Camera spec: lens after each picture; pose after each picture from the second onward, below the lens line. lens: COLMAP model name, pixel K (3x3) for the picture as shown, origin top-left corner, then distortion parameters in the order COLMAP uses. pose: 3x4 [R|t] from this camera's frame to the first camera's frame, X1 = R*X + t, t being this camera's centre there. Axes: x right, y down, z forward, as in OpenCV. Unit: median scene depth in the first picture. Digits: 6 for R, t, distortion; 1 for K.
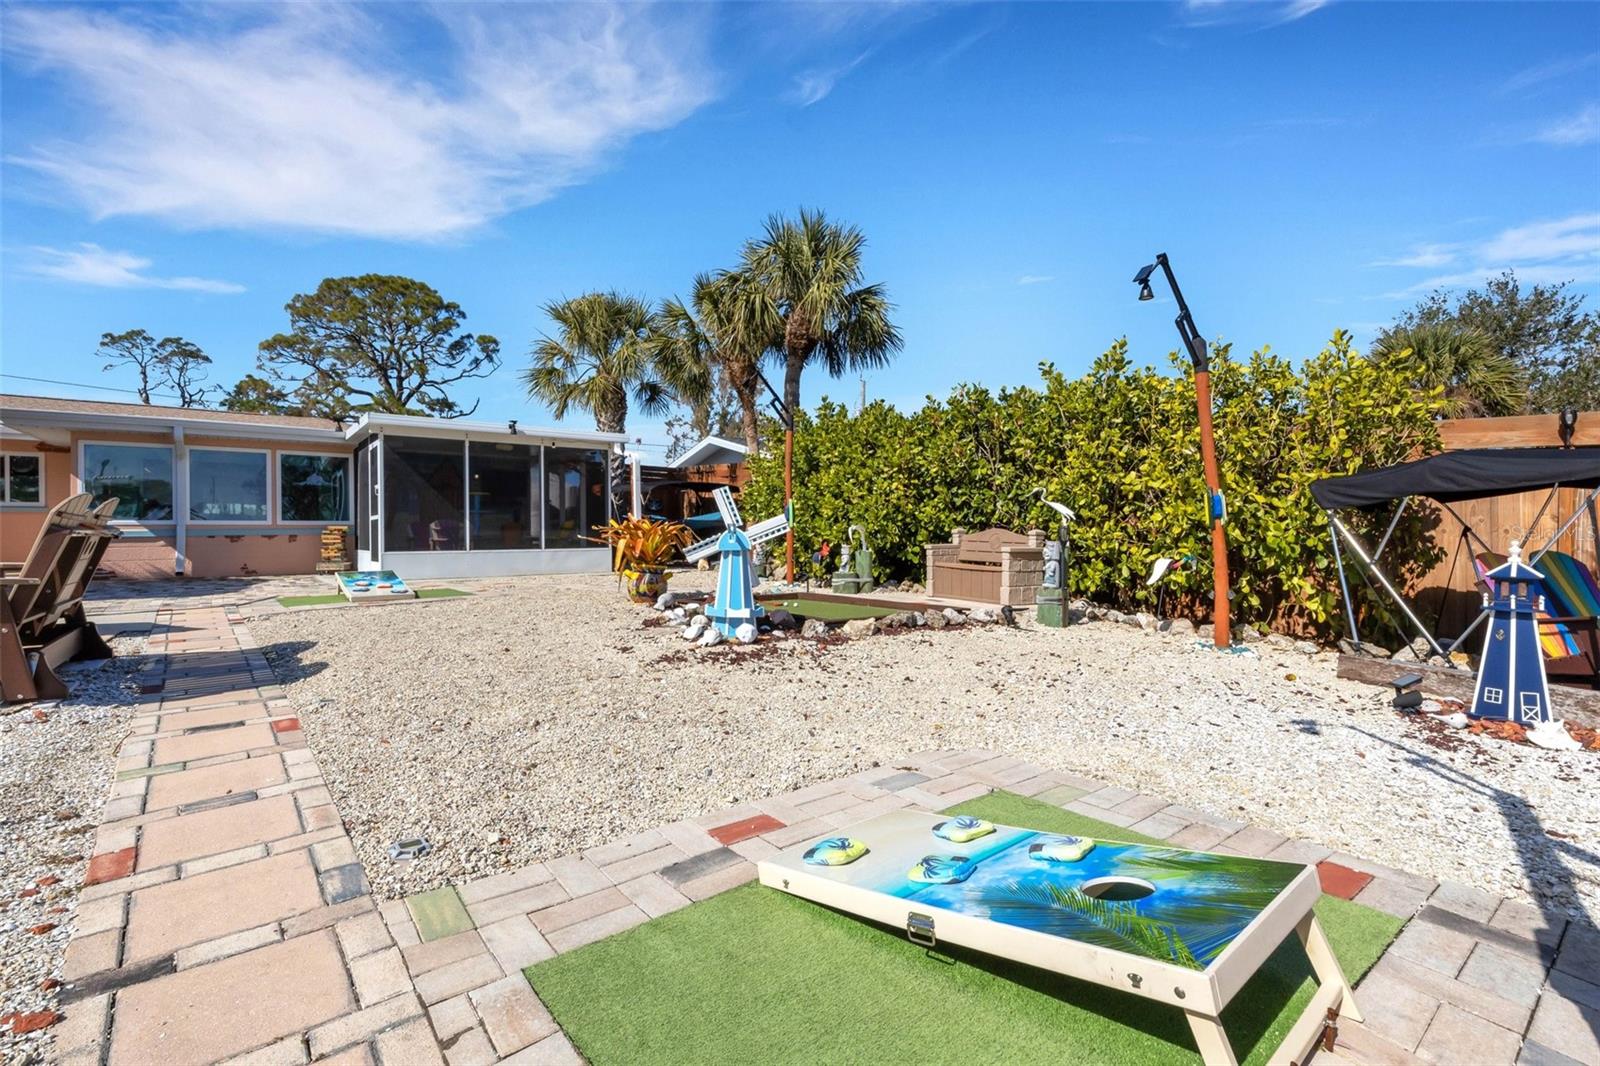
lens RADIAL K [[728.8, 0, 803.8], [0, 728.8, 532.4], [0, 0, 1]] dist [0.006805, 0.000231]
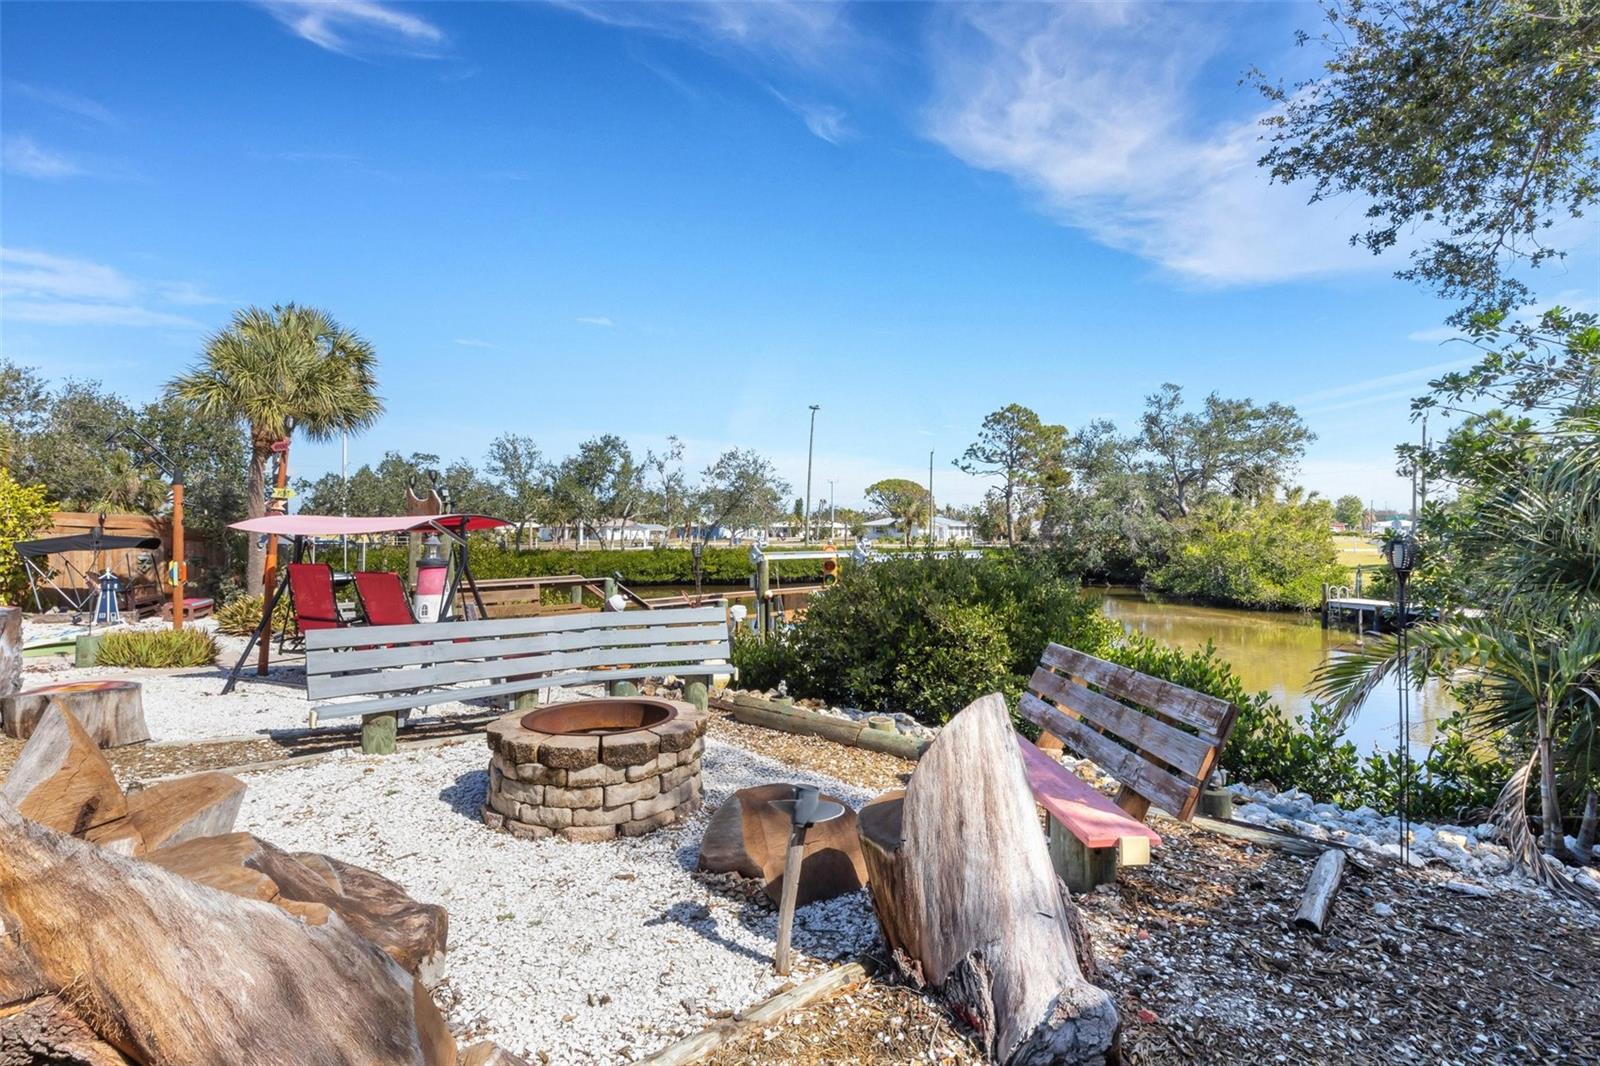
lens RADIAL K [[723.3, 0, 763.3], [0, 723.3, 532.5], [0, 0, 1]] dist [0.019854, 0.000275]
pose [[-0.047507, 0.012839, 0.998788, -0.811182], [0.003247, 0.999914, -0.012699, -0.031271], [-0.998866, 0.002640, -0.047545, -0.584845]]
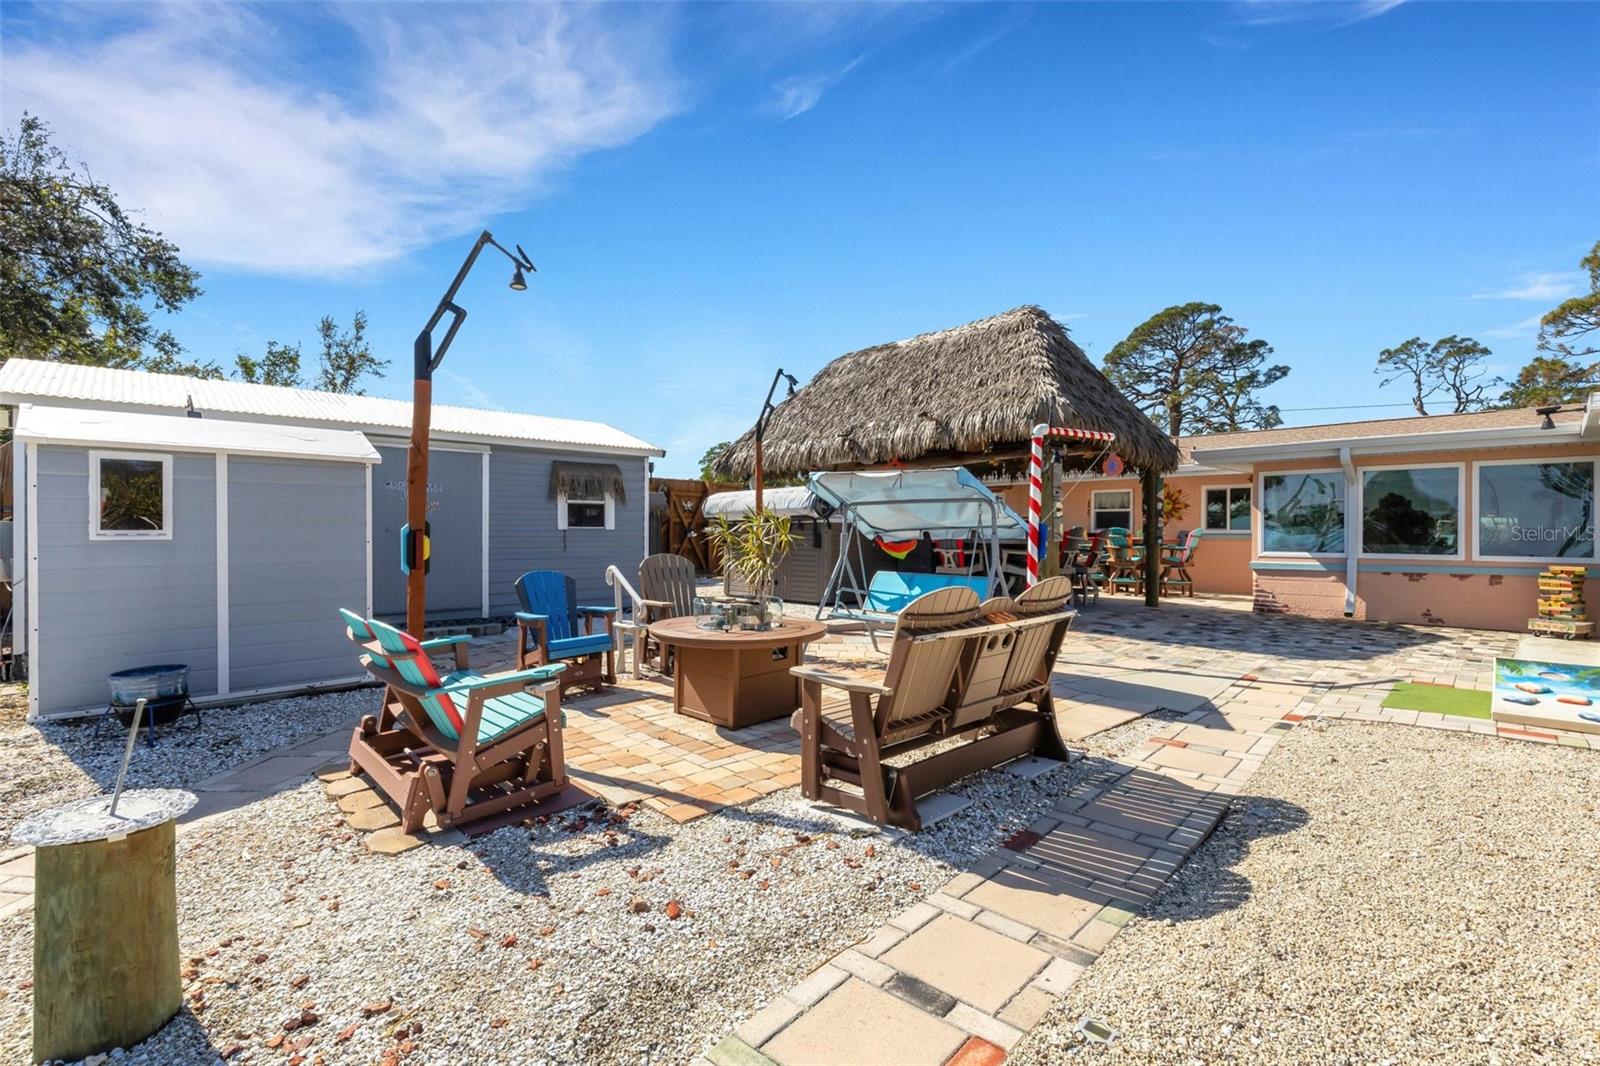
lens RADIAL K [[732.8, 0, 796.3], [0, 732.8, 533.3], [0, 0, 1]] dist [0.001930, 0.000133]
pose [[0.116488, 0.004018, -0.993184, -0.050273], [-0.007766, 0.999965, 0.003135, -0.035548], [0.993162, 0.007348, 0.116515, 0.218422]]
